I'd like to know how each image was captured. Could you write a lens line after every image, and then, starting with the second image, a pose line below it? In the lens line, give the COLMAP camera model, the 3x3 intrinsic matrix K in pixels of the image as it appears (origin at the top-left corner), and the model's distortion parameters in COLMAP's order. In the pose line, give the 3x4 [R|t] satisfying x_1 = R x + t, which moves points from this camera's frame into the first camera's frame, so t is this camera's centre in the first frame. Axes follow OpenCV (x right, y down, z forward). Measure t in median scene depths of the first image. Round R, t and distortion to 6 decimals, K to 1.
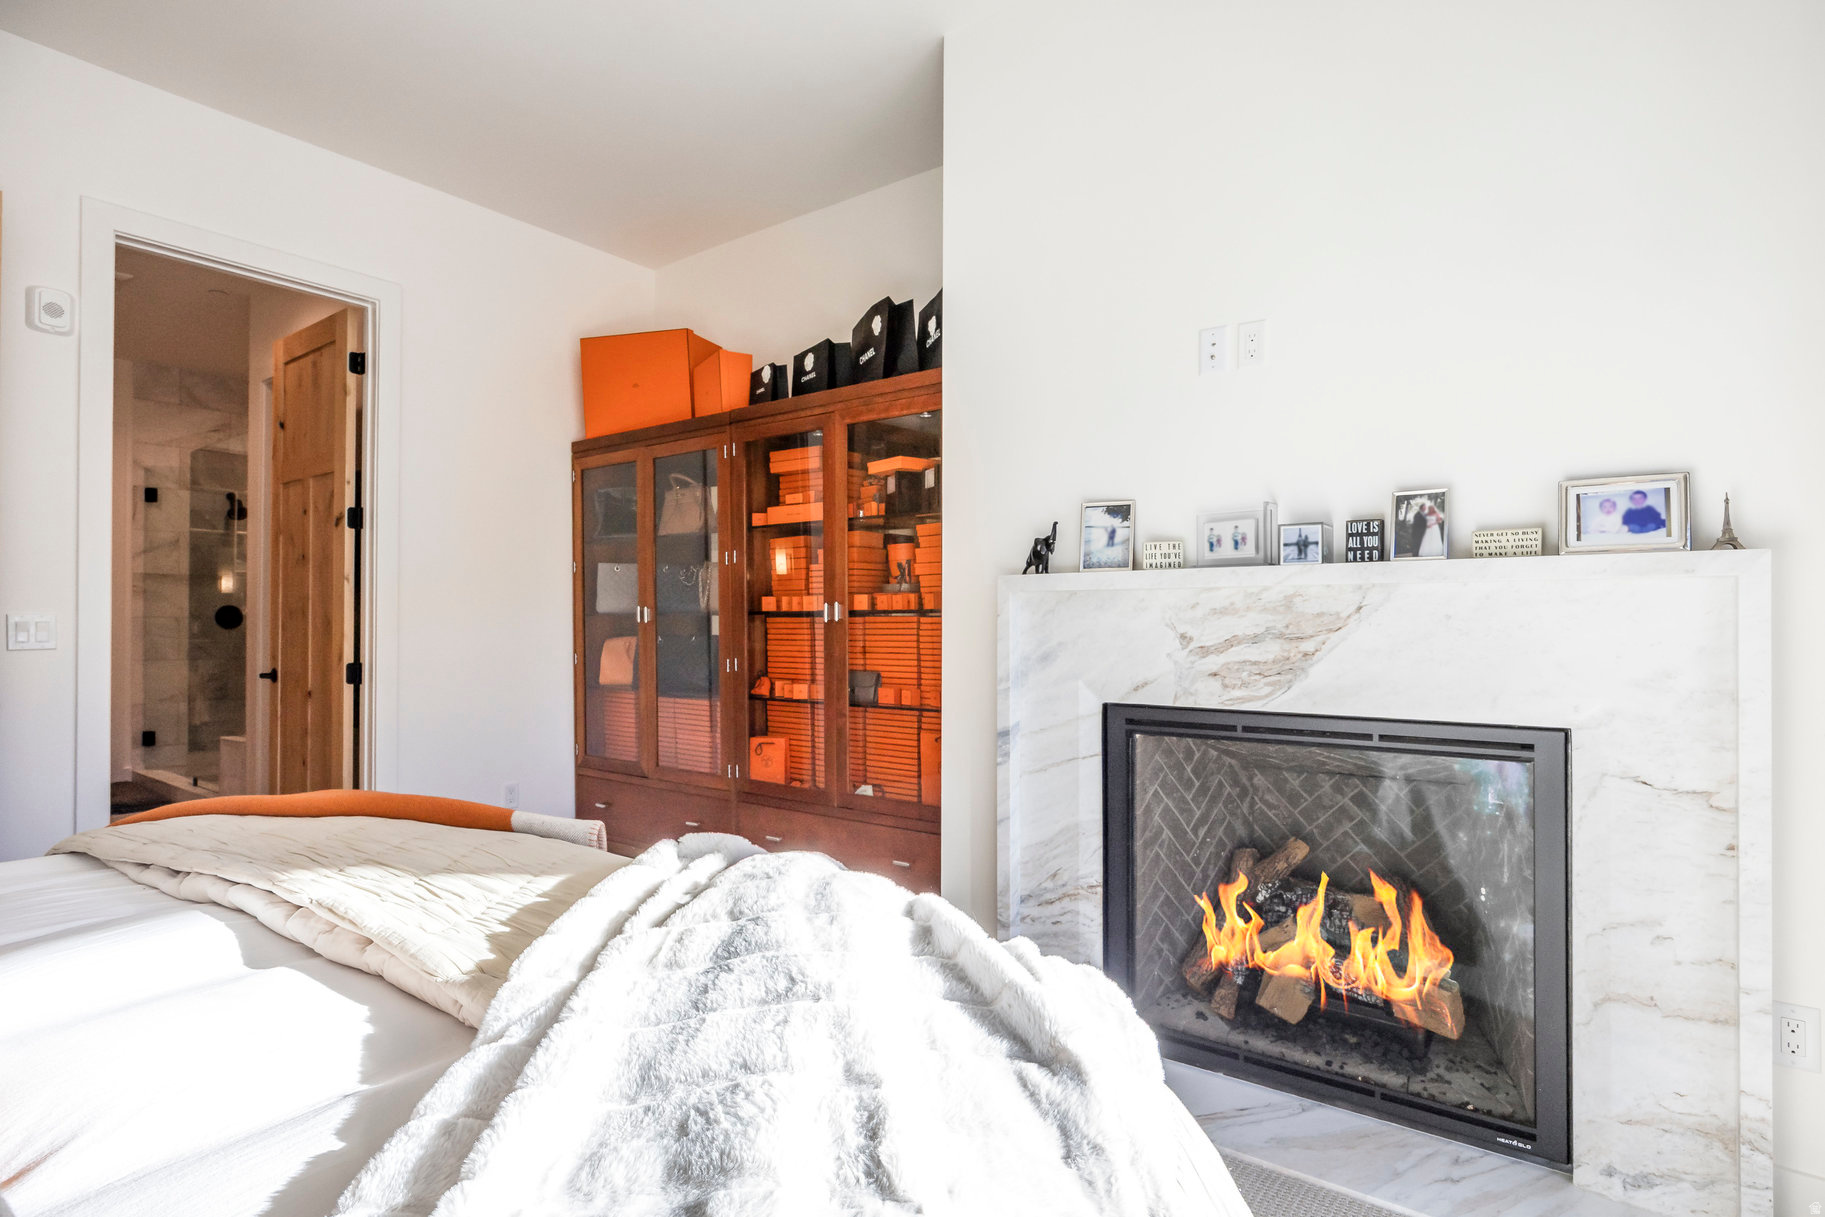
lens RADIAL K [[947.1, 0, 922.8], [0, 947.1, 618.0], [0, 0, 1]] dist [-0.001843, -0.000264]
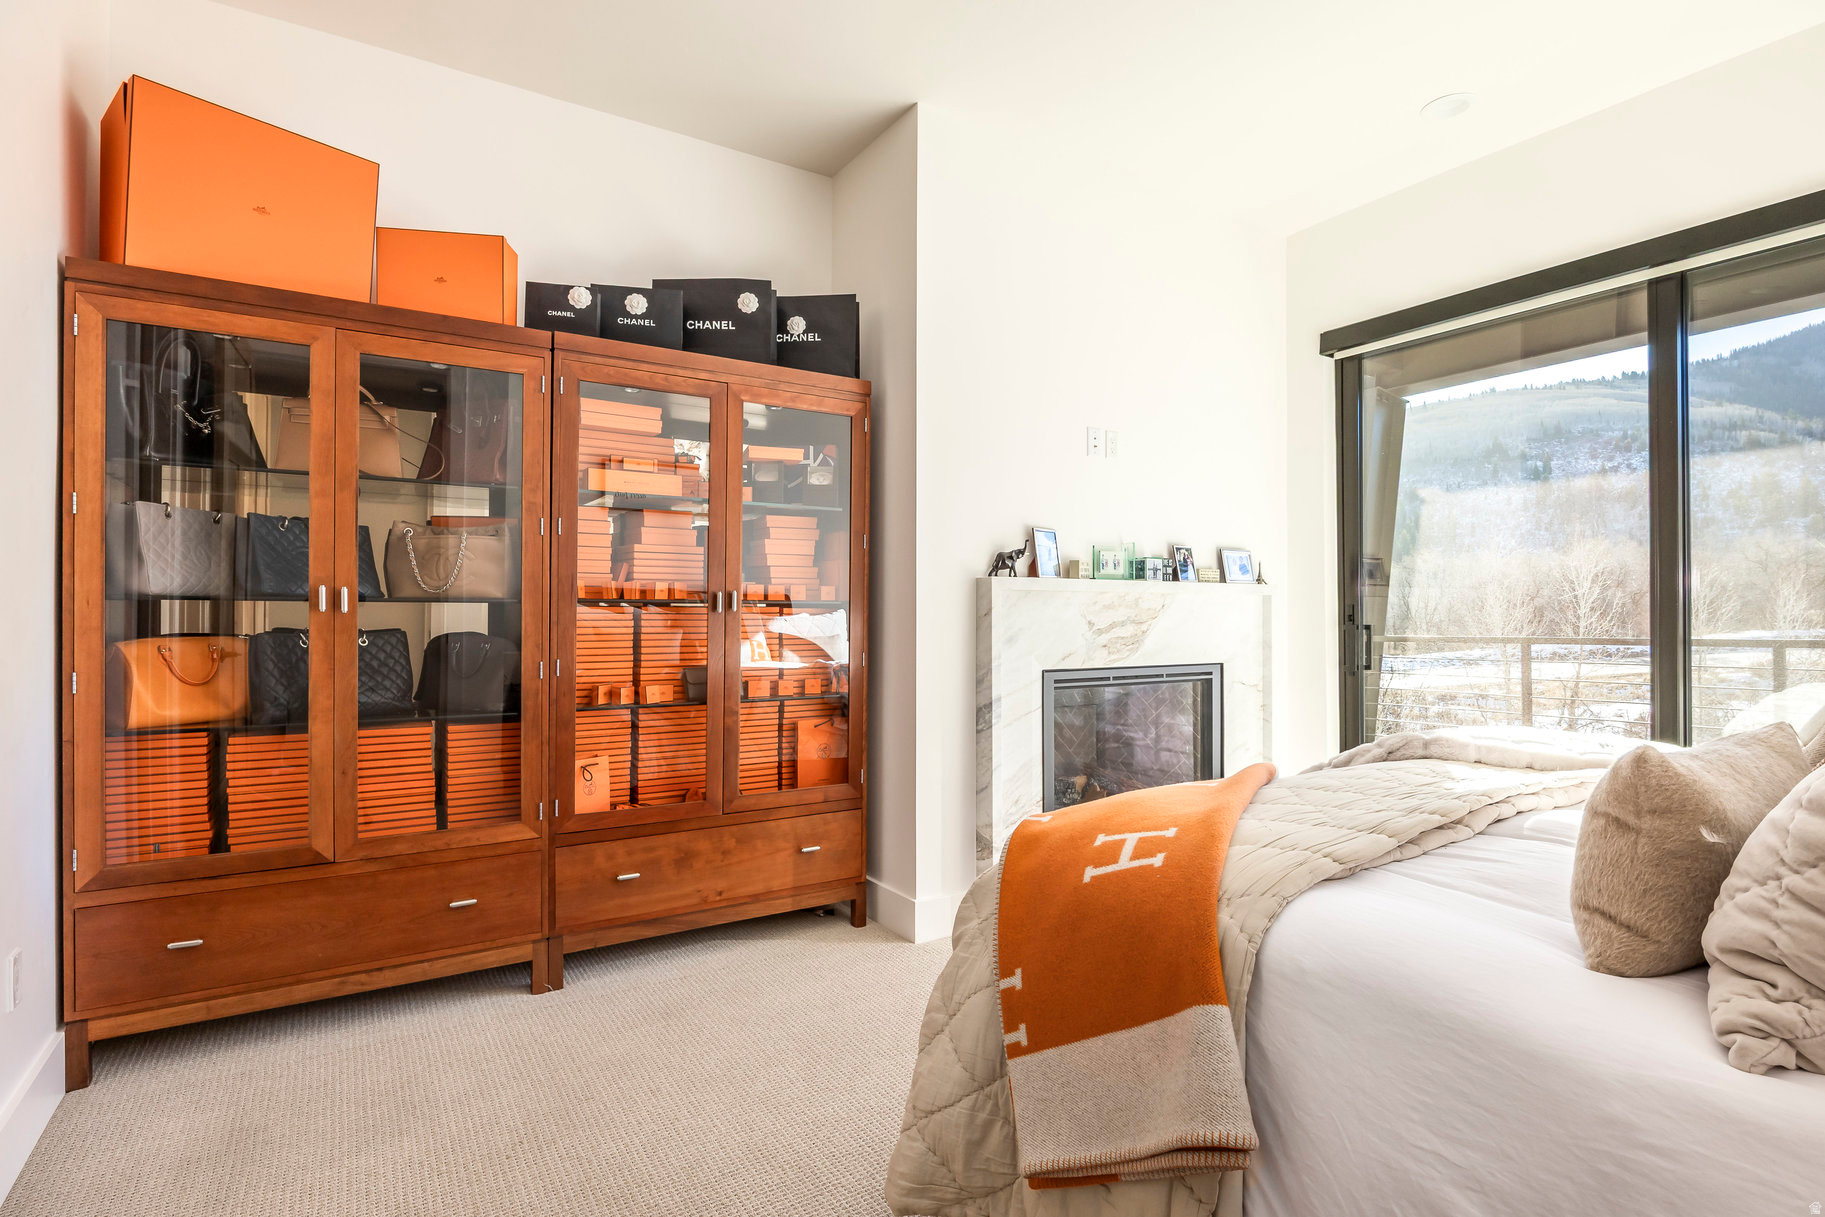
lens RADIAL K [[947.1, 0, 922.8], [0, 947.1, 618.0], [0, 0, 1]] dist [-0.001843, -0.000264]
pose [[0.333271, -0.003417, 0.942825, -1.324111], [-0.004982, 0.999973, 0.005385, 0.004984], [-0.942818, -0.006492, 0.333245, 0.762078]]
